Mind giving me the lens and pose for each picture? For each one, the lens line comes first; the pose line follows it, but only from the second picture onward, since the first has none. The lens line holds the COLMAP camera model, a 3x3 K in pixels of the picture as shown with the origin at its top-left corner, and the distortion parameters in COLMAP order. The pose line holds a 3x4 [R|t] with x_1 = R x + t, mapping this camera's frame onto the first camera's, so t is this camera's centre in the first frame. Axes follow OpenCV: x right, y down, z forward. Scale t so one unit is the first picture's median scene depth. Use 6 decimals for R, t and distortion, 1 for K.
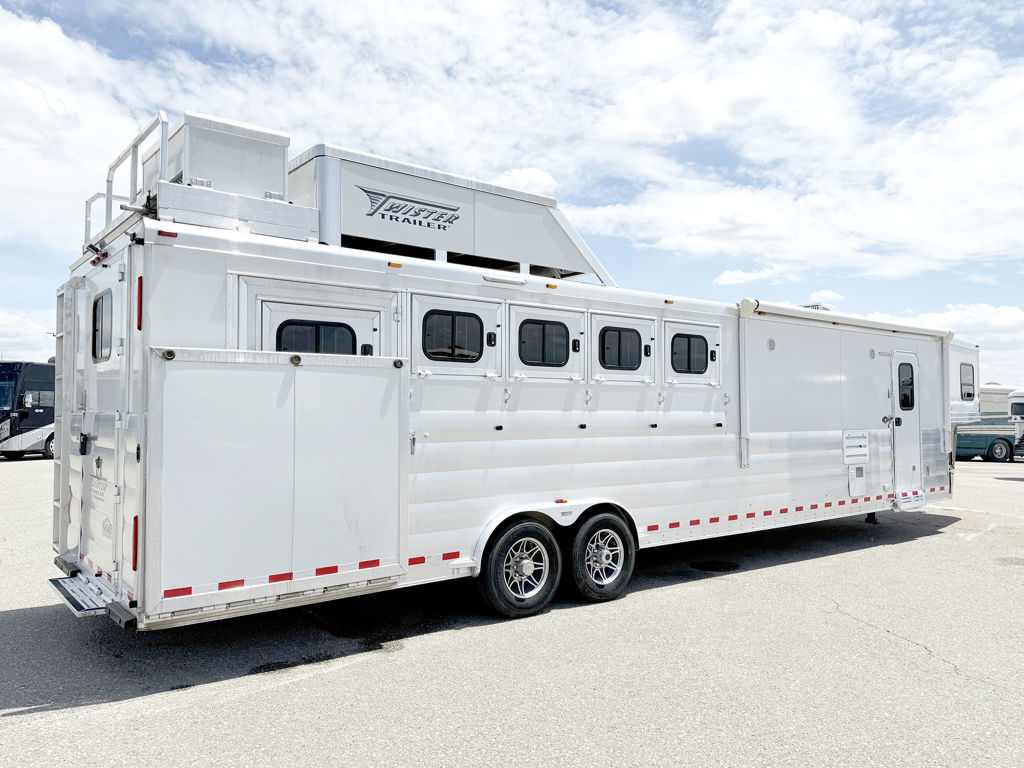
lens RADIAL K [[797.0, 0, 512.4], [0, 797.0, 376.0], [0, 0, 1]] dist [0.023348, -0.028057]
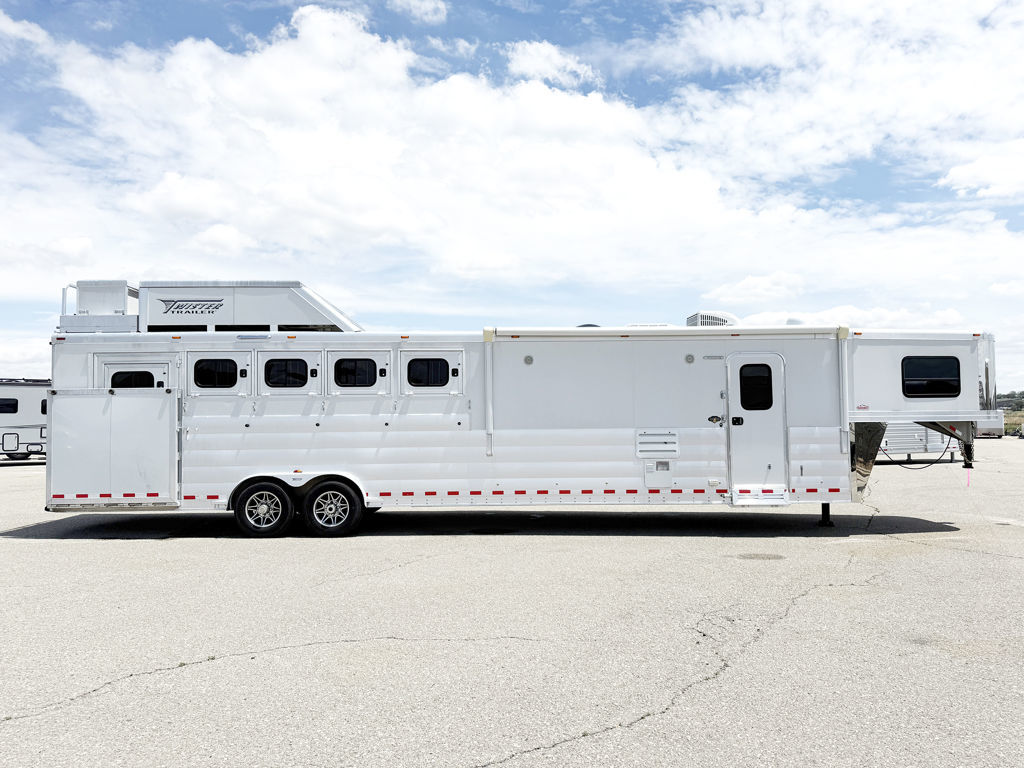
lens RADIAL K [[797.0, 0, 519.6], [0, 797.0, 393.4], [0, 0, 1]] dist [0.023348, -0.028057]
pose [[0.784249, -0.027671, -0.619828, 1.026771], [0.036071, 0.999349, 0.001026, 0.011055], [0.619396, -0.023163, 0.784737, 0.017968]]
